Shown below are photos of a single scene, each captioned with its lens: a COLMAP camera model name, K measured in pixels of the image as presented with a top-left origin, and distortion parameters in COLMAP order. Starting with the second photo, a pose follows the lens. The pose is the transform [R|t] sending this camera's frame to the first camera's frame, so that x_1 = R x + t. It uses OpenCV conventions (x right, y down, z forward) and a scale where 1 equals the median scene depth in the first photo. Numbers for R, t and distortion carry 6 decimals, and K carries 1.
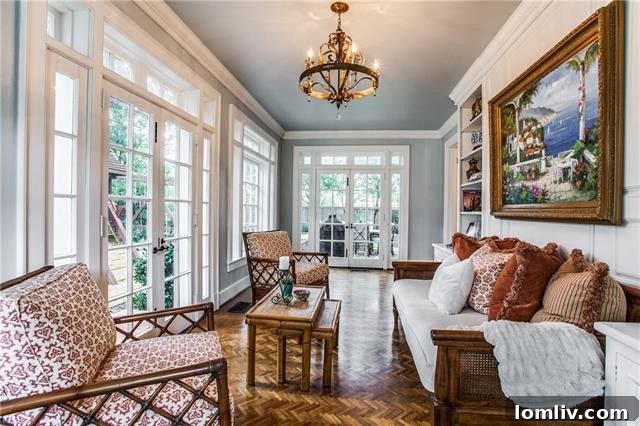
lens RADIAL K [[325.8, 0, 320.0], [0, 325.8, 213.0], [0, 0, 1]] dist [-0.069571, 0.038762]
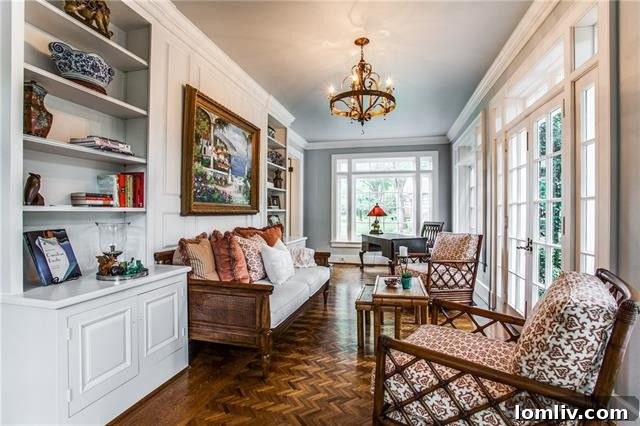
lens RADIAL K [[325.8, 0, 320.0], [0, 325.8, 213.0], [0, 0, 1]] dist [-0.069571, 0.038762]
pose [[-0.993891, -0.017428, 0.108983, 0.084772], [-0.016307, 0.999805, 0.011170, -0.009219], [-0.109156, 0.009324, -0.993981, 2.453459]]
